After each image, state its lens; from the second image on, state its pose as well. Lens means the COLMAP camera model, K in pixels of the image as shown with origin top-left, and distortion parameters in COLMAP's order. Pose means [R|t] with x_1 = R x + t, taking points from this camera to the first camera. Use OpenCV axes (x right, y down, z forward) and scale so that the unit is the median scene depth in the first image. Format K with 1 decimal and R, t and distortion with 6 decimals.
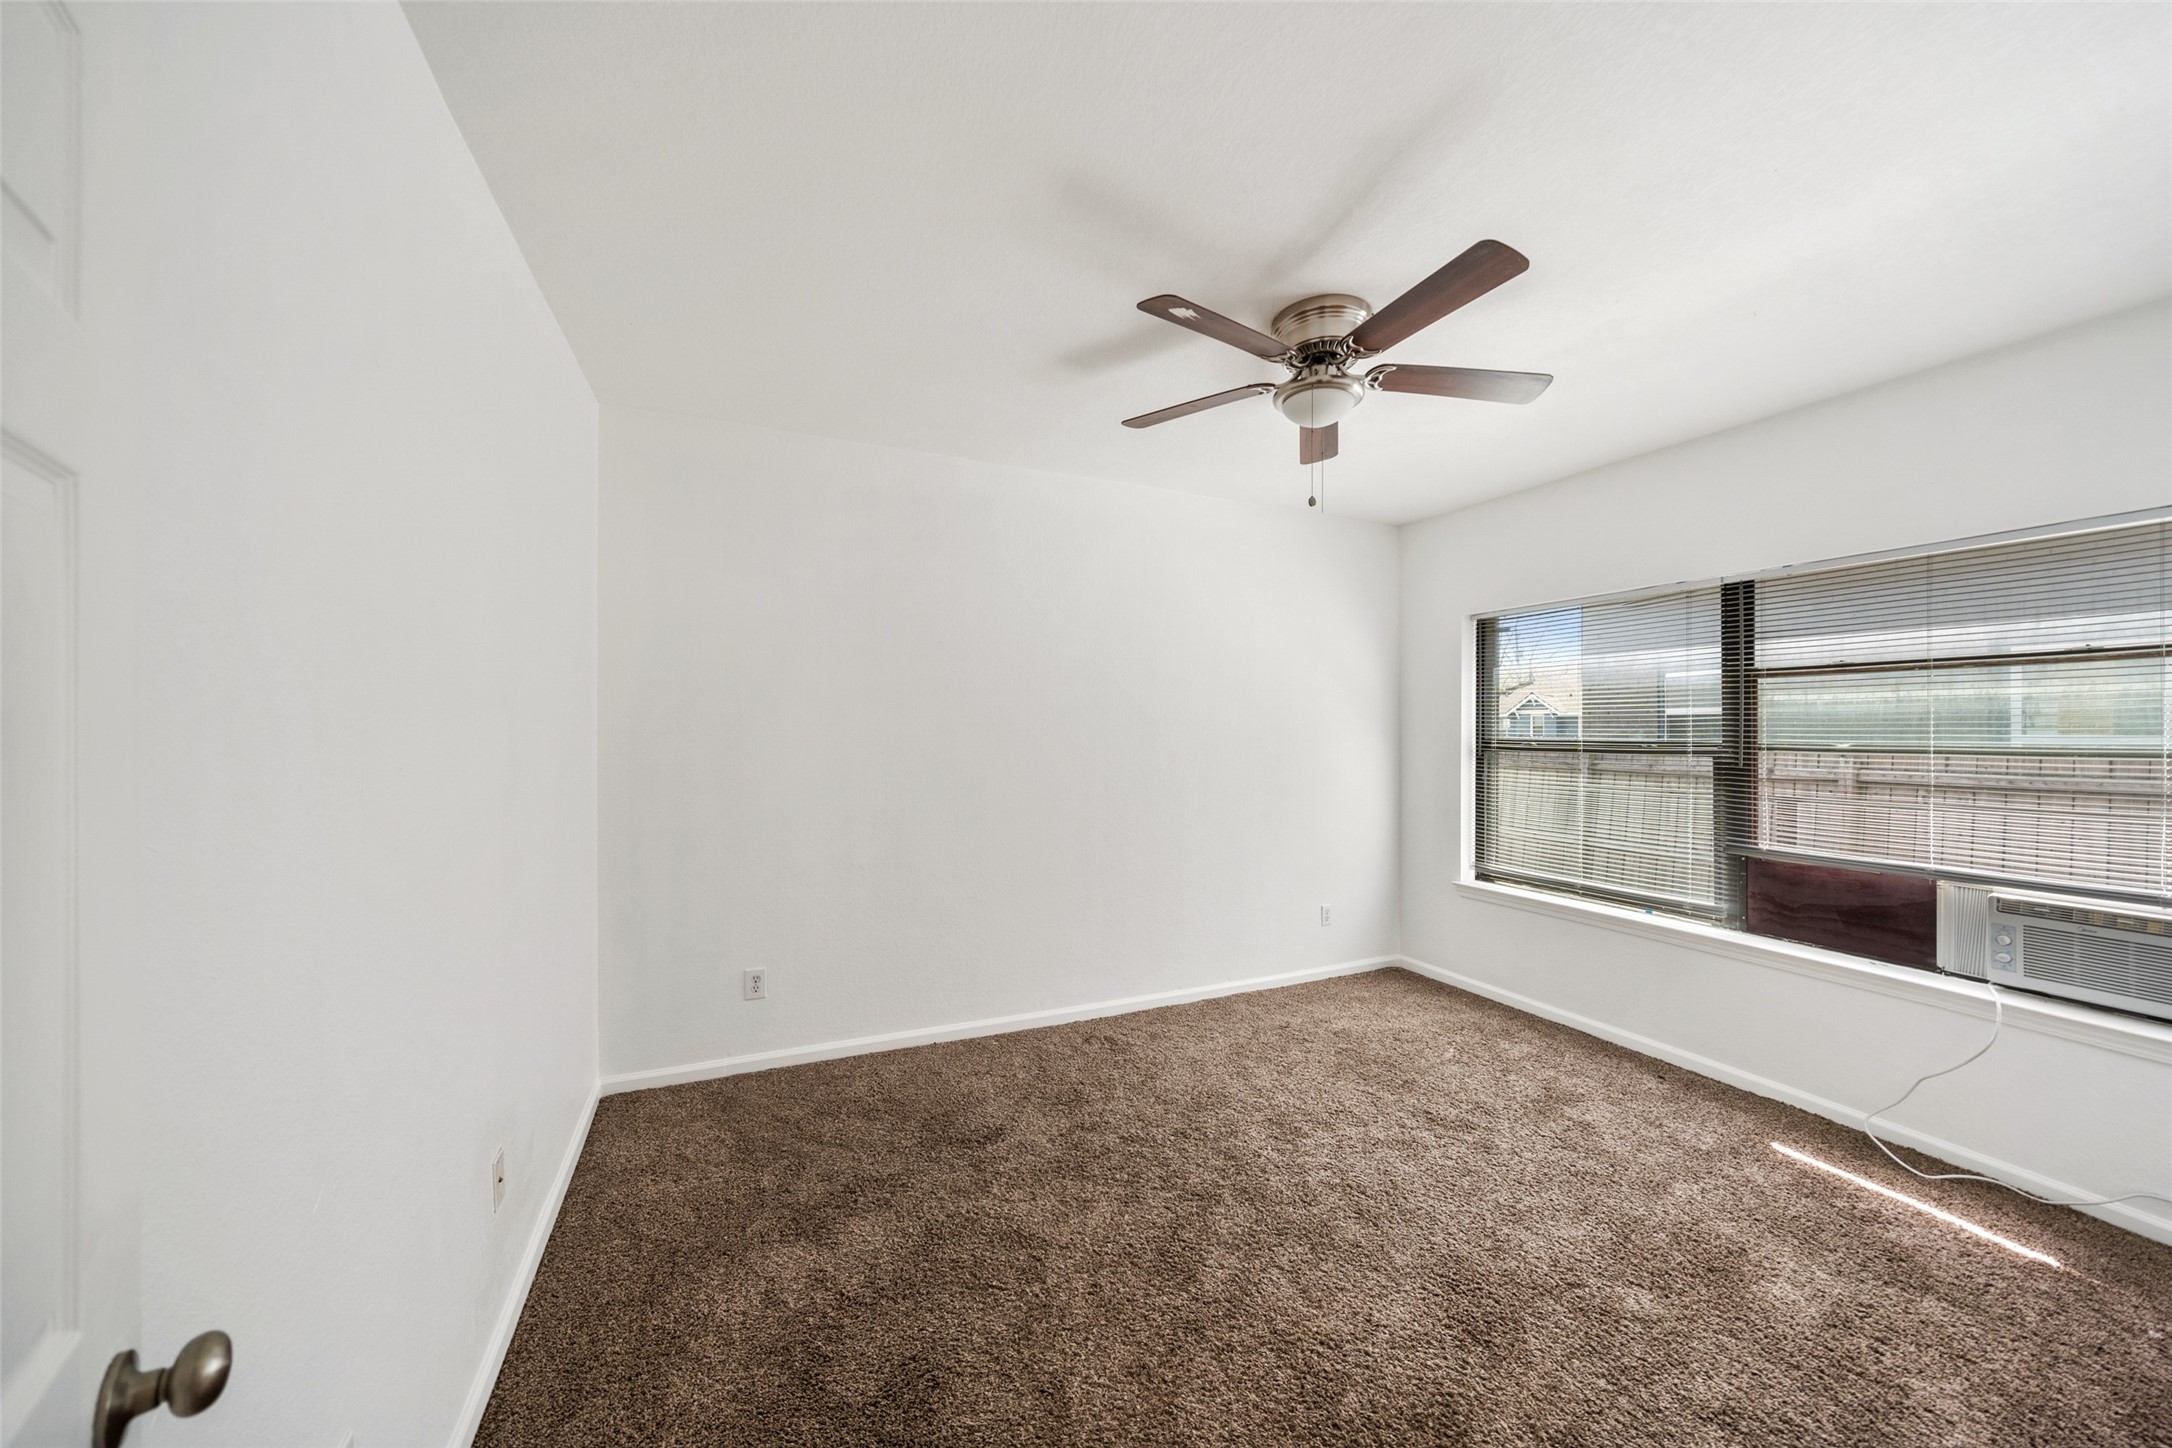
lens RADIAL K [[746.0, 0, 1069.5], [0, 746.0, 742.4], [0, 0, 1]] dist [-0.007666, 0.000111]
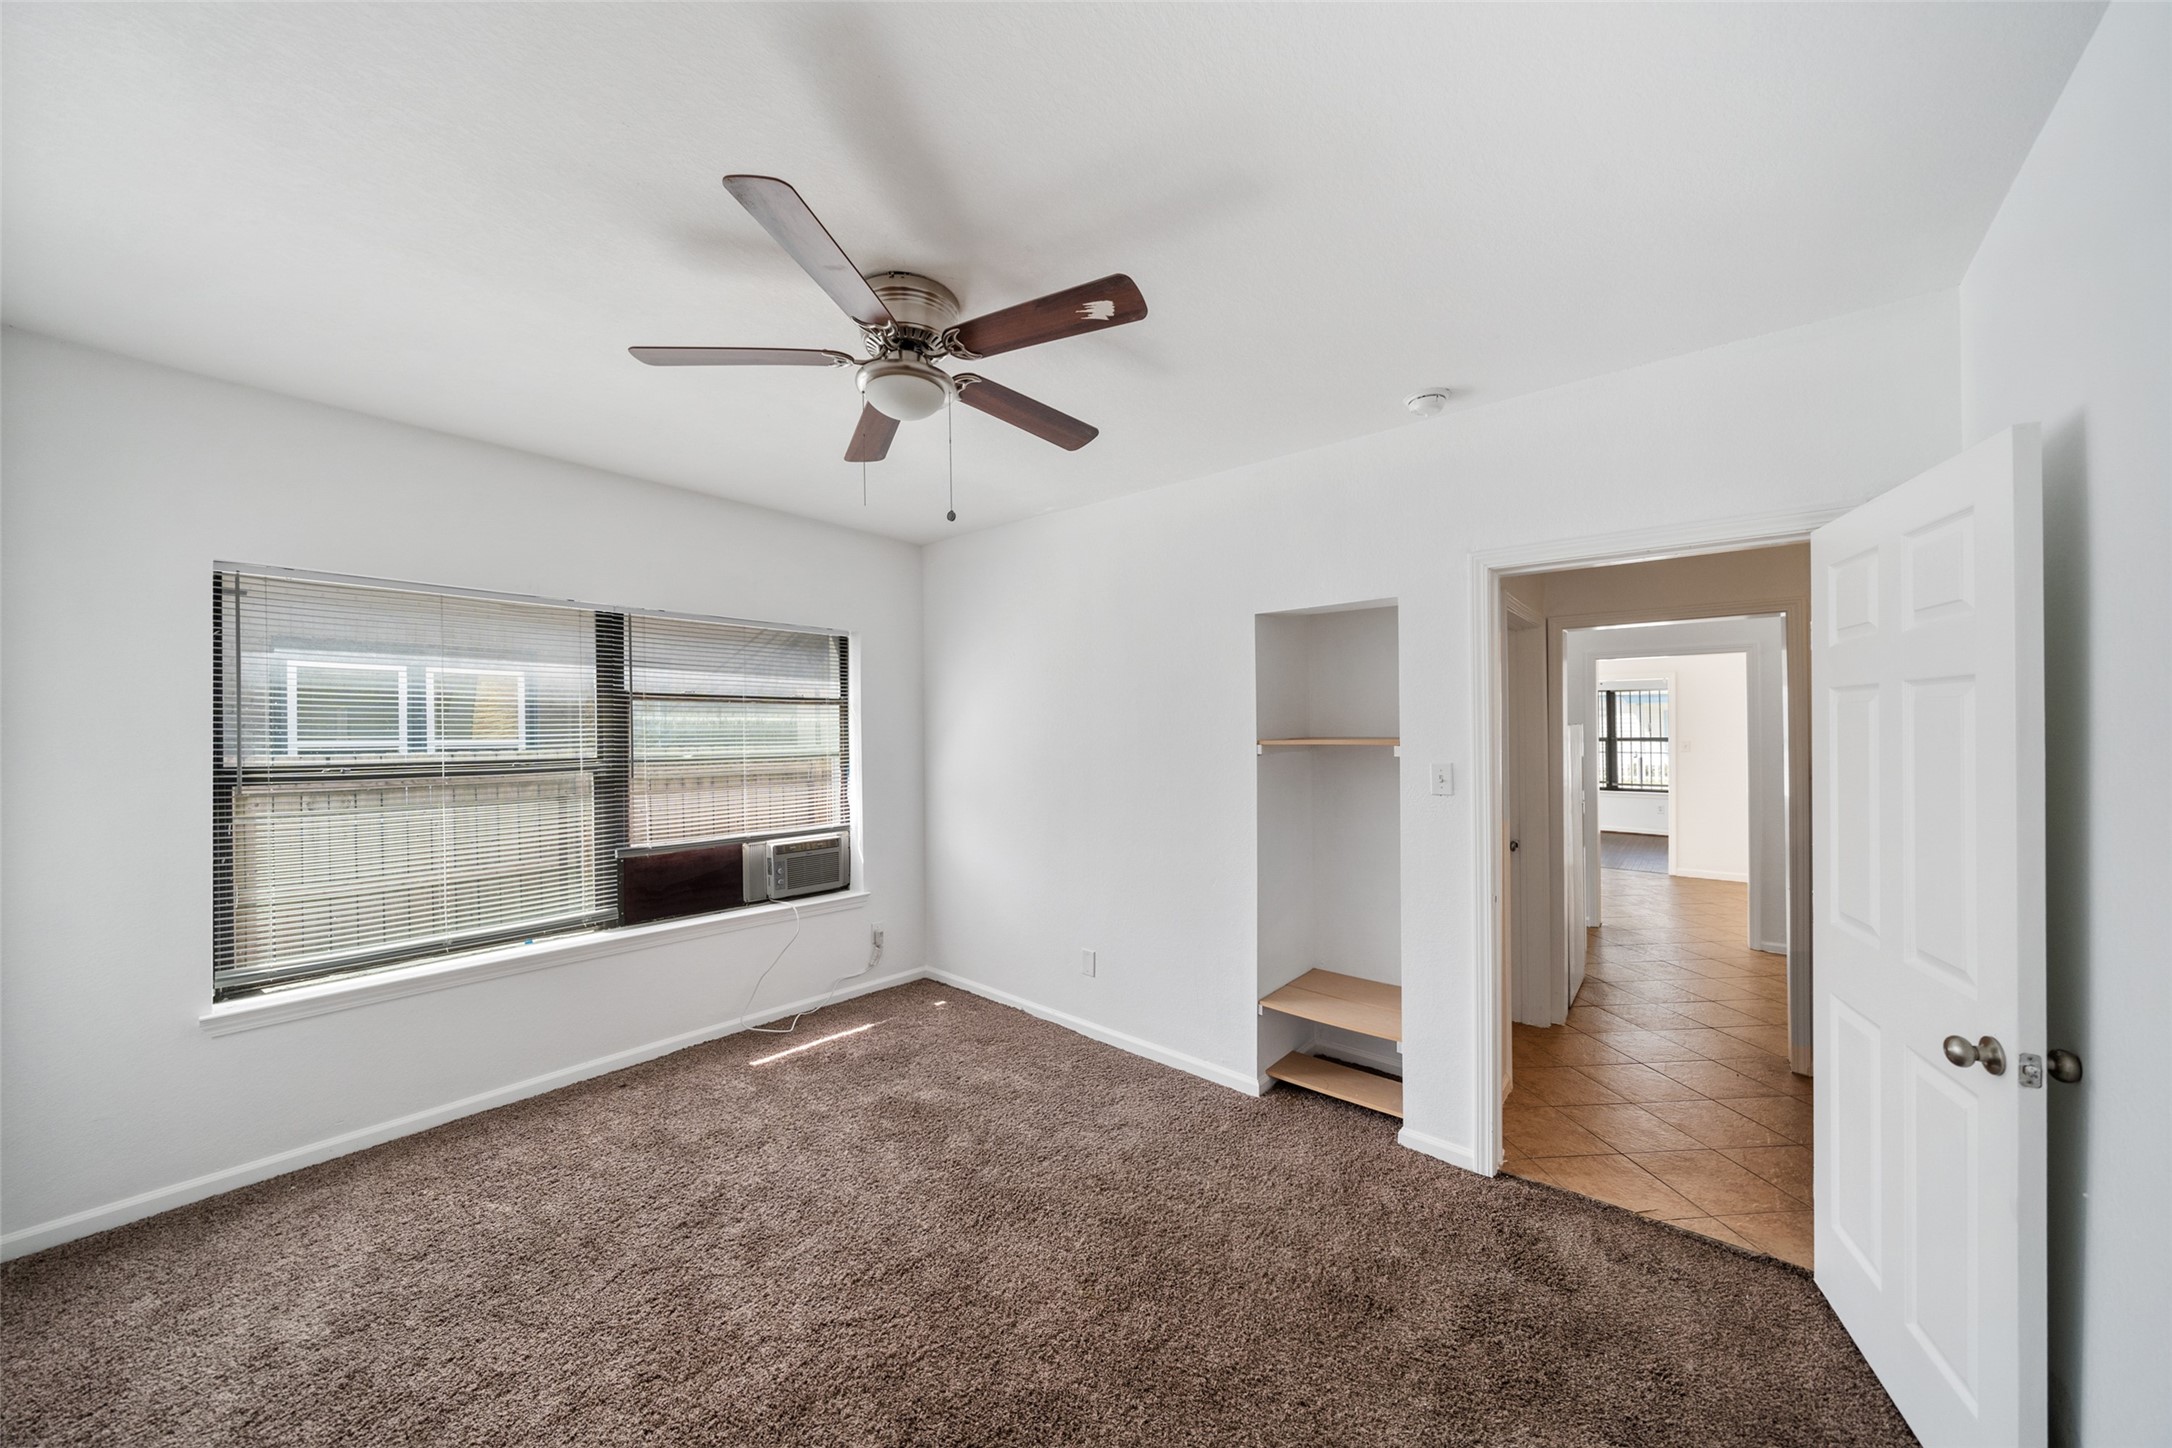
lens RADIAL K [[746.0, 0, 1064.2], [0, 746.0, 719.9], [0, 0, 1]] dist [-0.007666, 0.000111]
pose [[-0.431315, 0.020028, 0.901979, -0.410121], [0.023624, 0.999661, -0.010900, -0.028000], [-0.901892, 0.016607, -0.431642, 0.916420]]
